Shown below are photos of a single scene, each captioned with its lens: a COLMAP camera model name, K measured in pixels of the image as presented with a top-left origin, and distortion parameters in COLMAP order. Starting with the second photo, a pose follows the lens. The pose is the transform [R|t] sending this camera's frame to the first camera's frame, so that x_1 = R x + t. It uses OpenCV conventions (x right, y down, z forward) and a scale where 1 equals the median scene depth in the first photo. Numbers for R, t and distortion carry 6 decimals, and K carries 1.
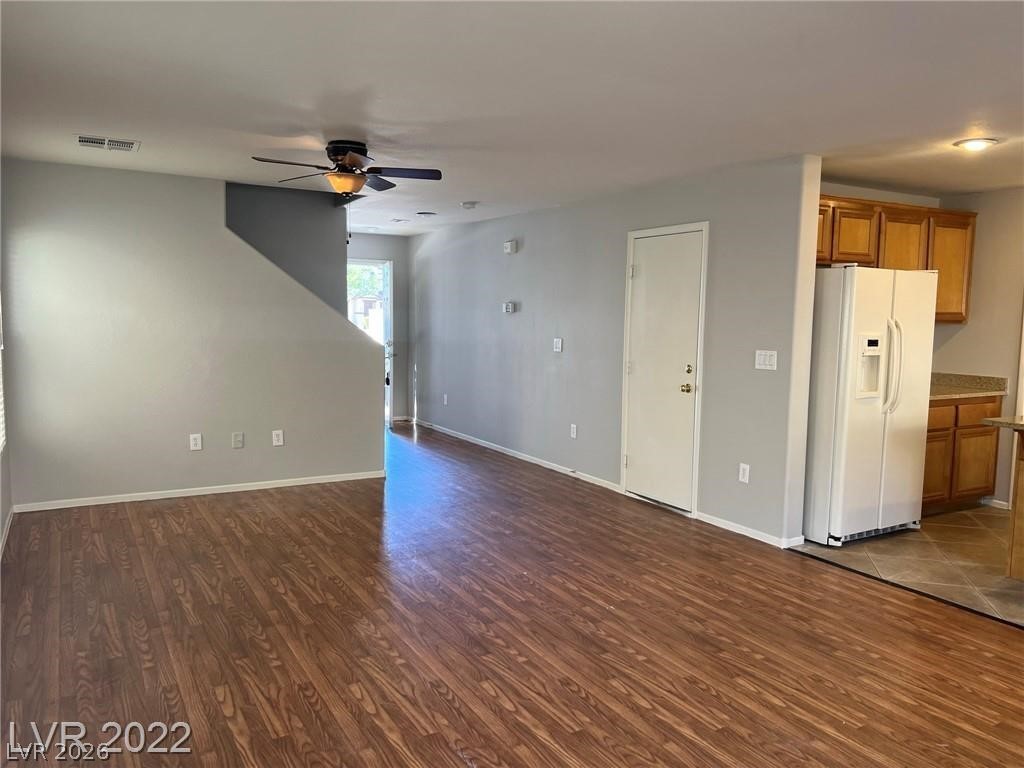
lens RADIAL K [[766.2, 0, 532.7], [0, 766.2, 385.3], [0, 0, 1]] dist [0.034294, -0.037993]
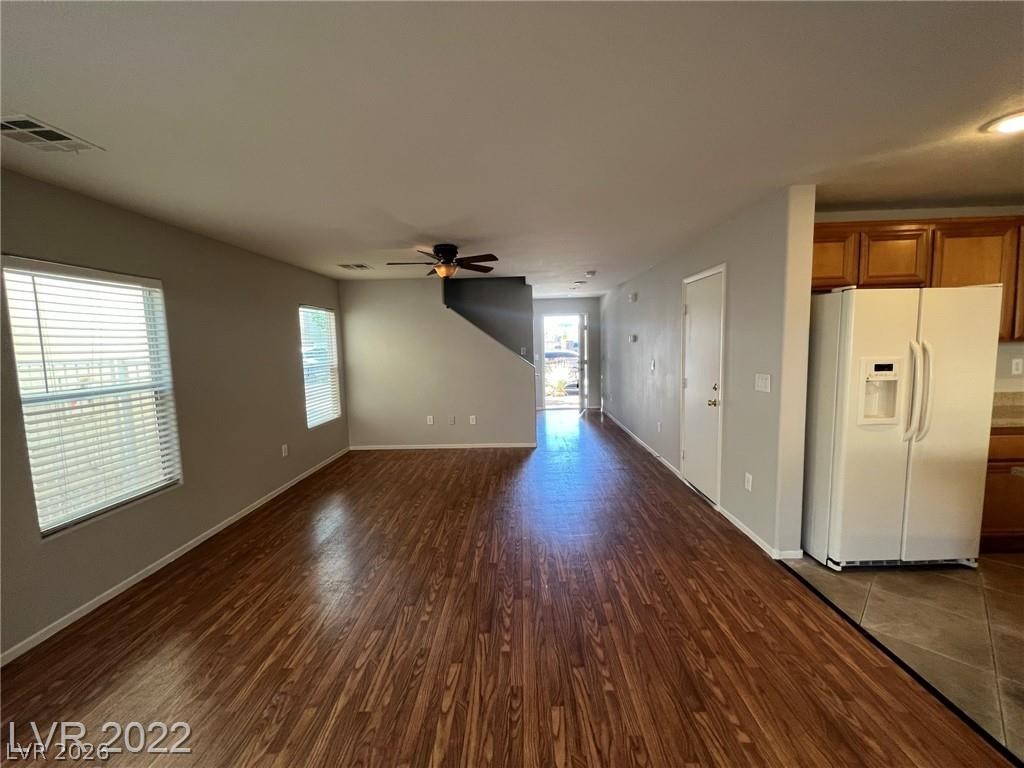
lens RADIAL K [[406.5, 0, 535.1], [0, 406.5, 378.6], [0, 0, 1]] dist [-0.003298, 0.000876]
pose [[0.848523, 0.011748, -0.529027, 0.336207], [-0.011688, 0.999926, 0.003459, -0.037224], [0.529029, 0.003248, 0.848598, 0.339825]]
